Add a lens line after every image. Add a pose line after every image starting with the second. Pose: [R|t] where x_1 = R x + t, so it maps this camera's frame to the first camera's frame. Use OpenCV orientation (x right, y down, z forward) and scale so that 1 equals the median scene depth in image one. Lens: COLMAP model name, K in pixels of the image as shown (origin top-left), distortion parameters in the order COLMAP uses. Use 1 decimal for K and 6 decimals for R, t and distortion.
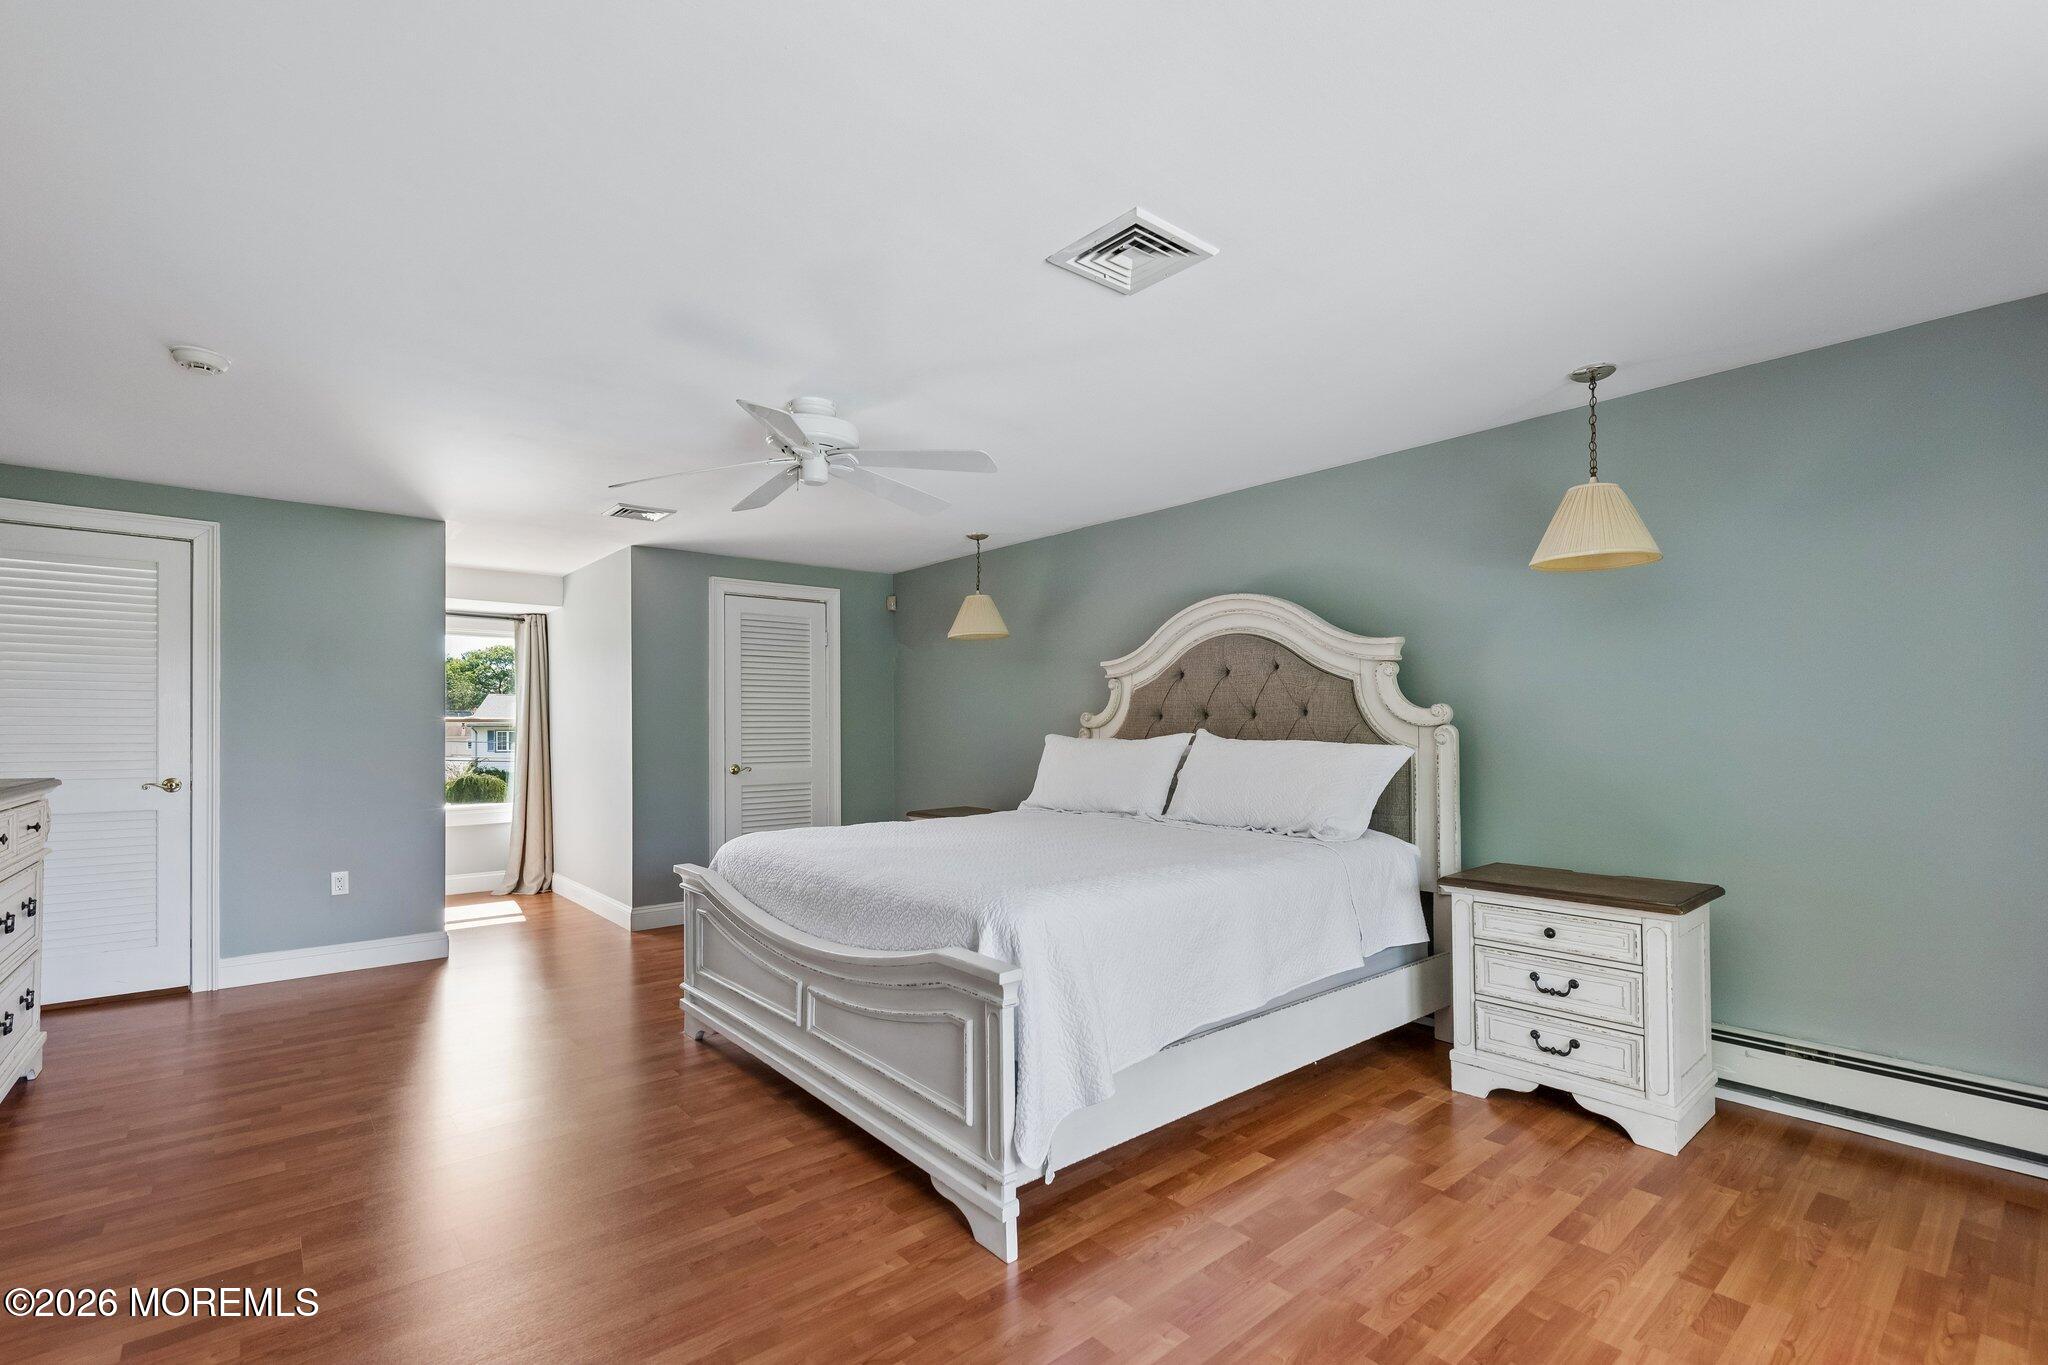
lens RADIAL K [[911.8, 0, 1011.3], [0, 911.8, 723.9], [0, 0, 1]] dist [0.022083, -0.000002]
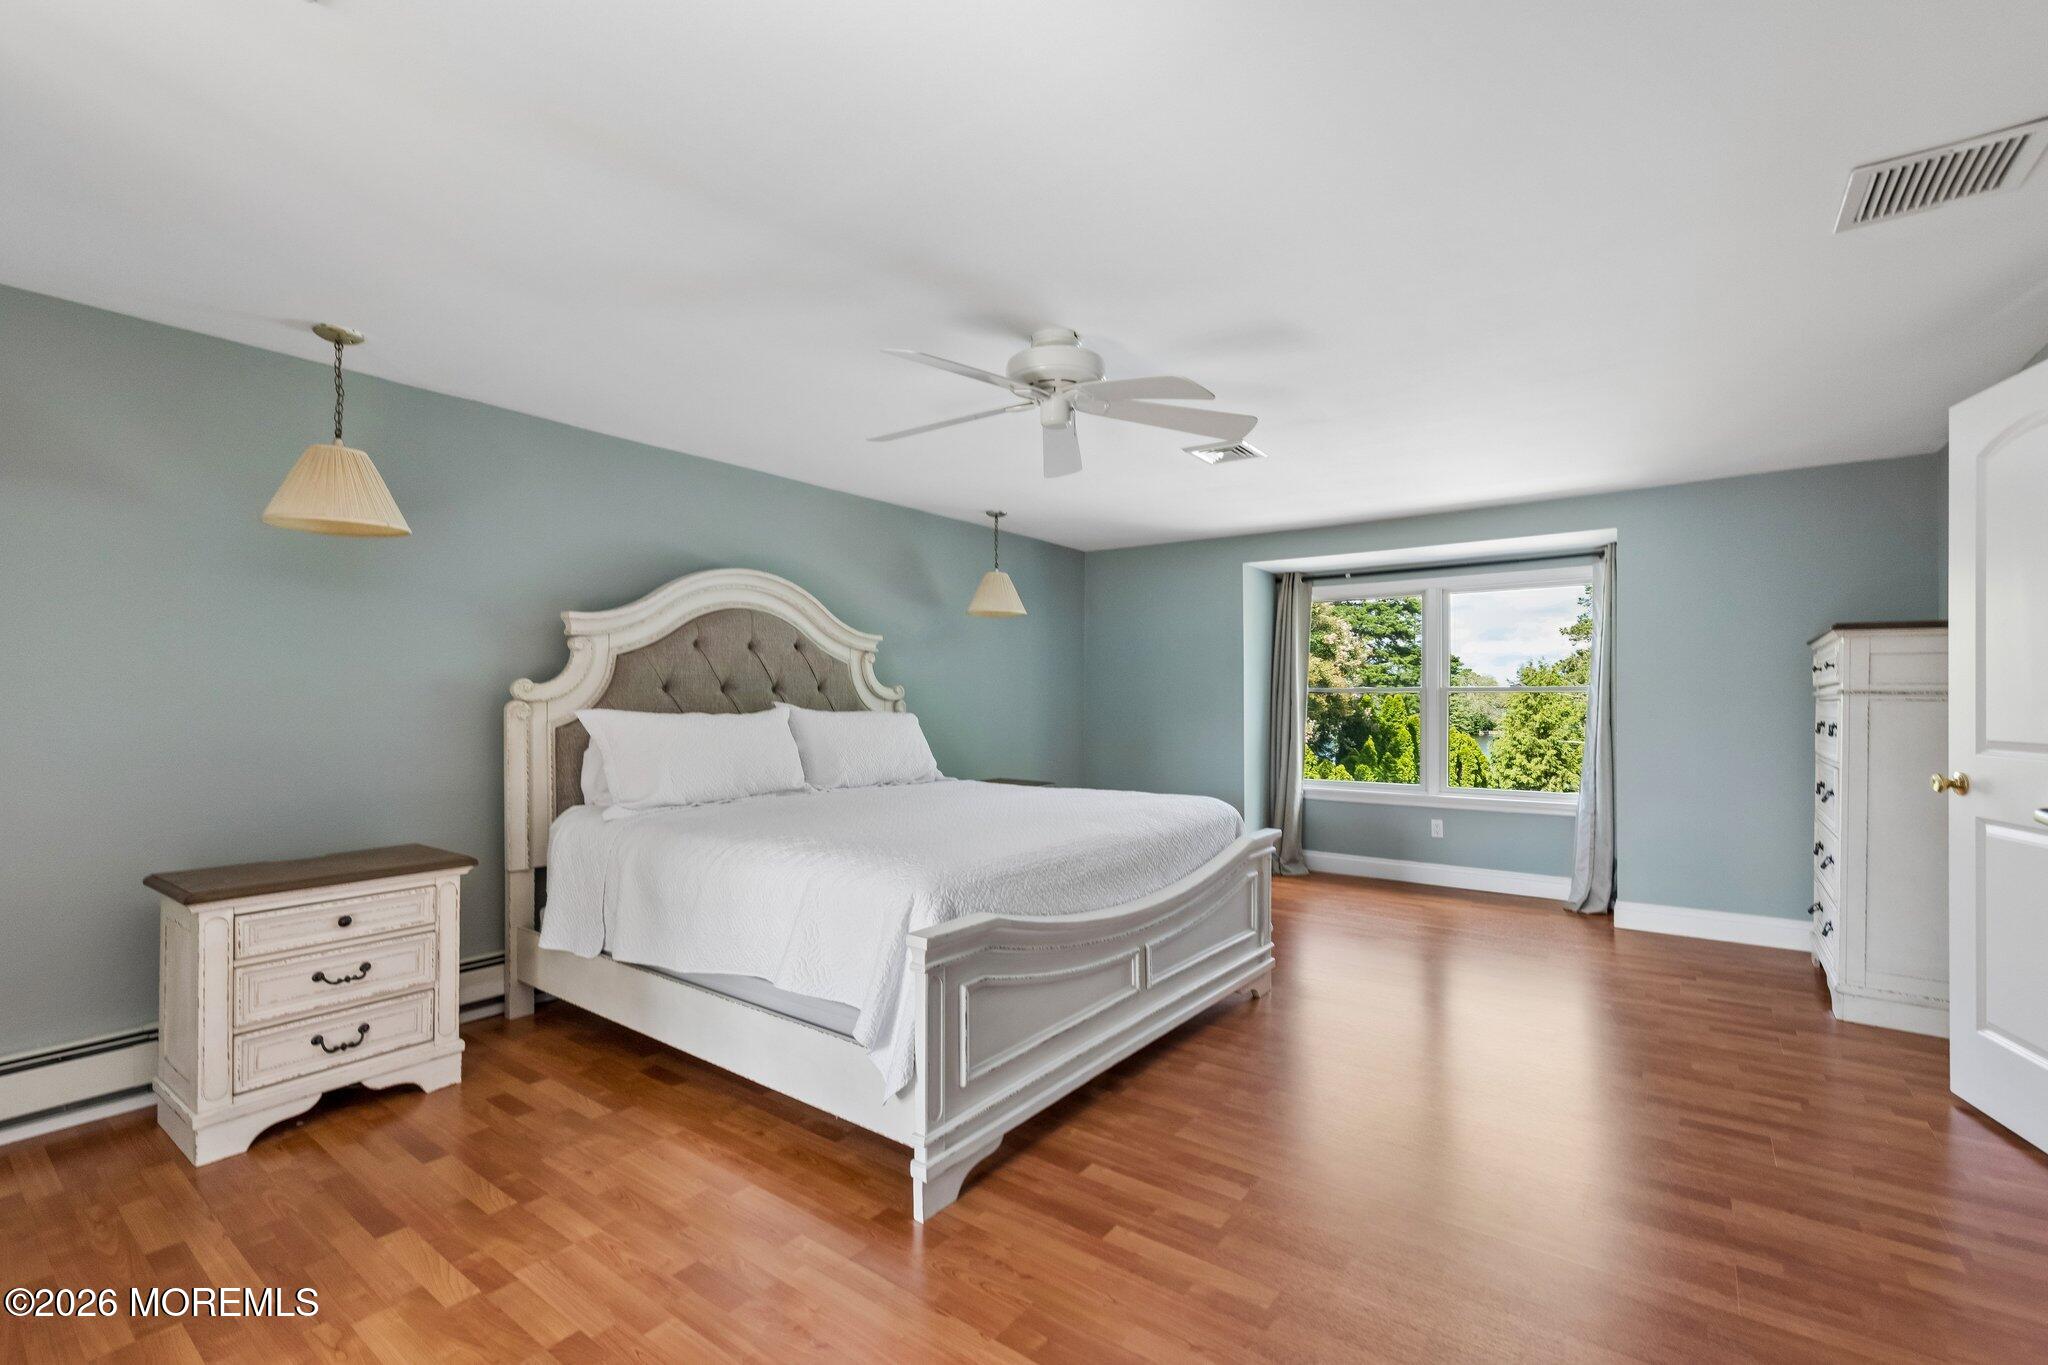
lens RADIAL K [[895.0, 0, 1026.0], [0, 895.0, 697.8], [0, 0, 1]] dist [0.000780, 0.000048]
pose [[-0.233222, 0.007074, 0.972398, -0.700875], [-0.002742, 0.999965, -0.007933, 0.006740], [-0.972420, -0.004517, -0.233194, 0.810578]]
